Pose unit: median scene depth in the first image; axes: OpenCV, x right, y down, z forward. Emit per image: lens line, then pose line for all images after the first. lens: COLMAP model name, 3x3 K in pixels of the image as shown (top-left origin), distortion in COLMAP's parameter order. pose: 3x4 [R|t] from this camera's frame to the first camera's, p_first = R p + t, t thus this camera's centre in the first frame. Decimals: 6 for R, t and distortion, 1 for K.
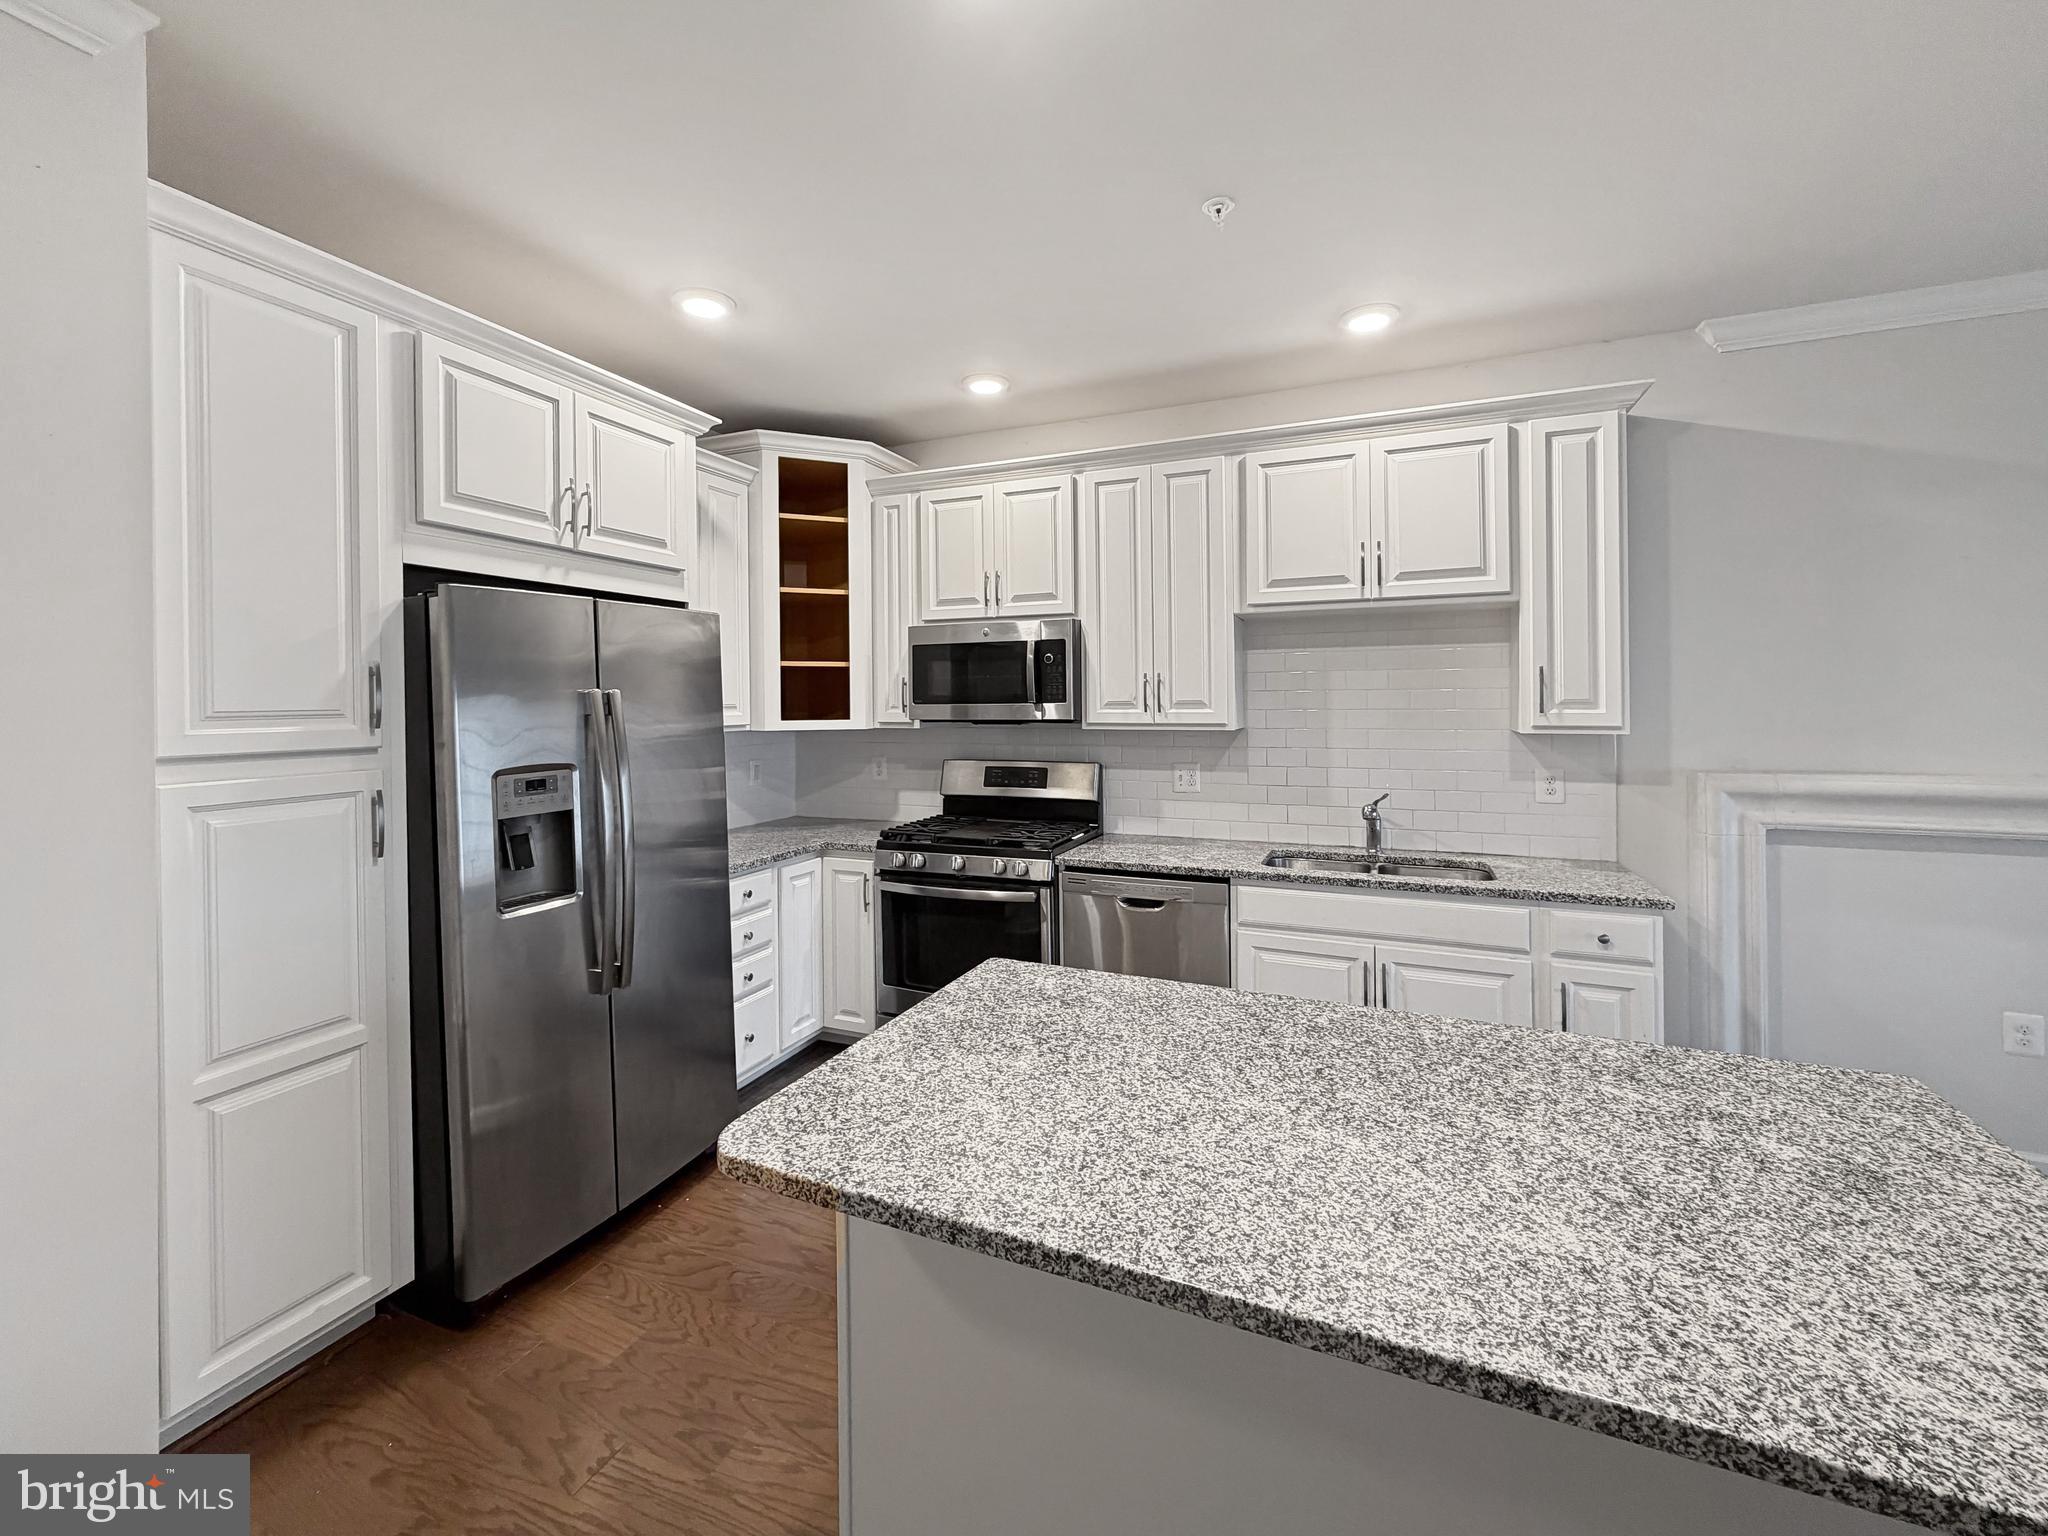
lens RADIAL K [[839.8, 0, 1018.0], [0, 839.8, 699.4], [0, 0, 1]] dist [0.001439, -0.000646]
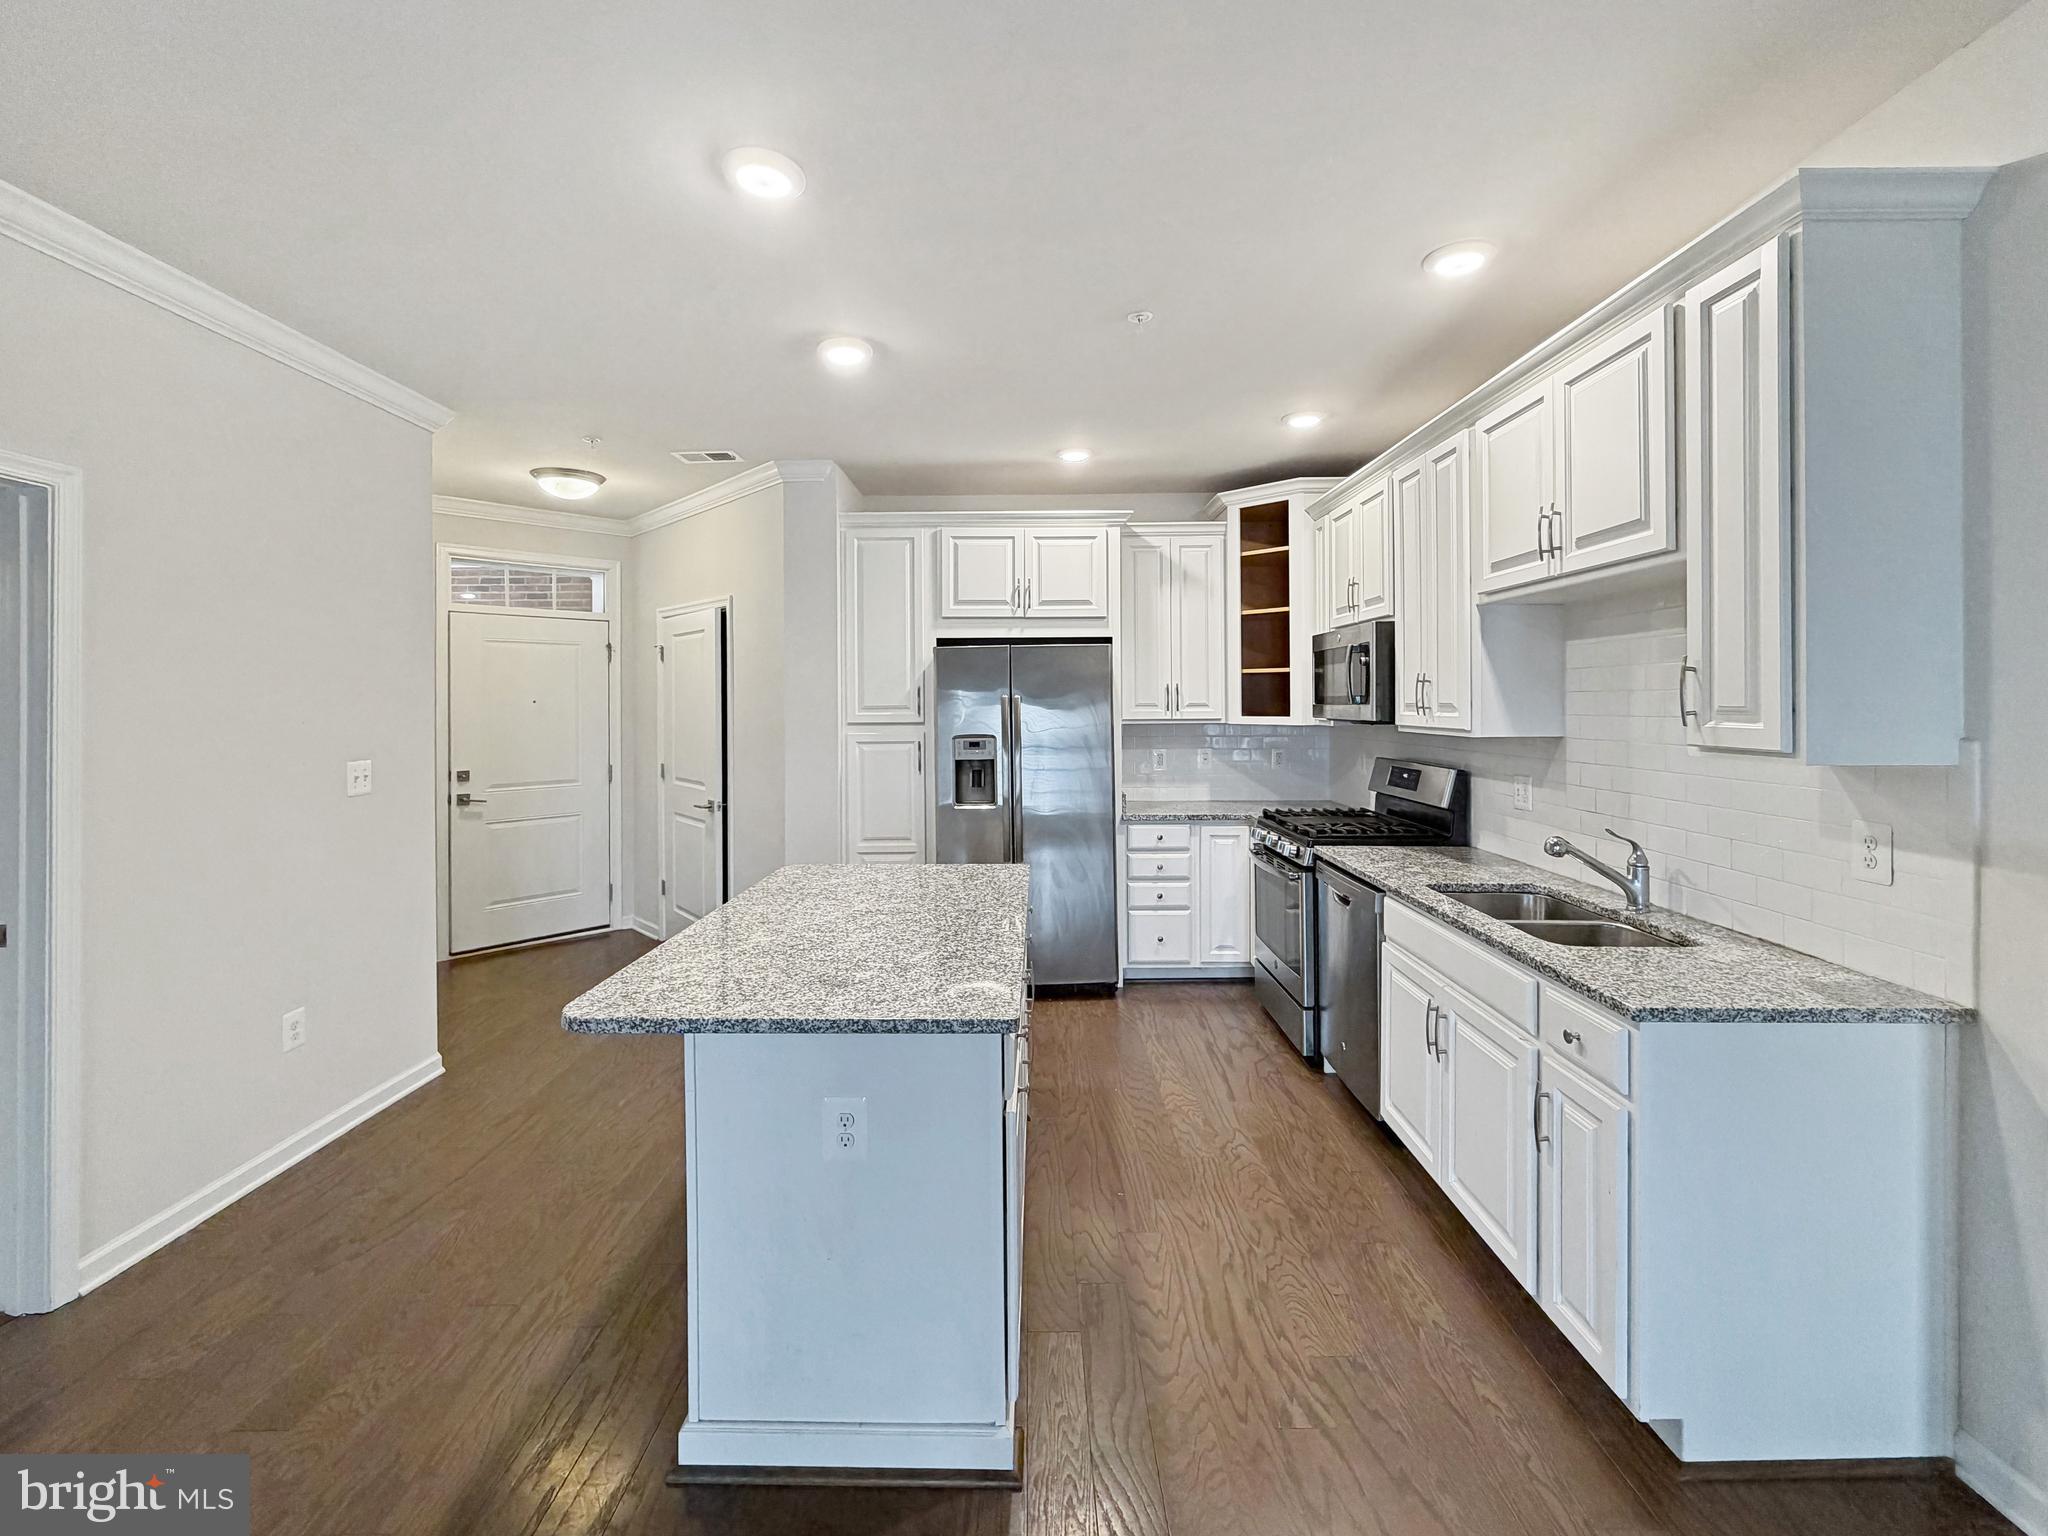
lens RADIAL K [[862.3, 0, 1025.9], [0, 862.3, 702.4], [0, 0, 1]] dist [-0.003570, -0.000197]
pose [[0.402125, 0.006411, -0.915562, 0.941385], [0.003951, 0.999954, 0.008738, -0.009854], [0.915576, -0.007131, 0.402082, 0.215147]]
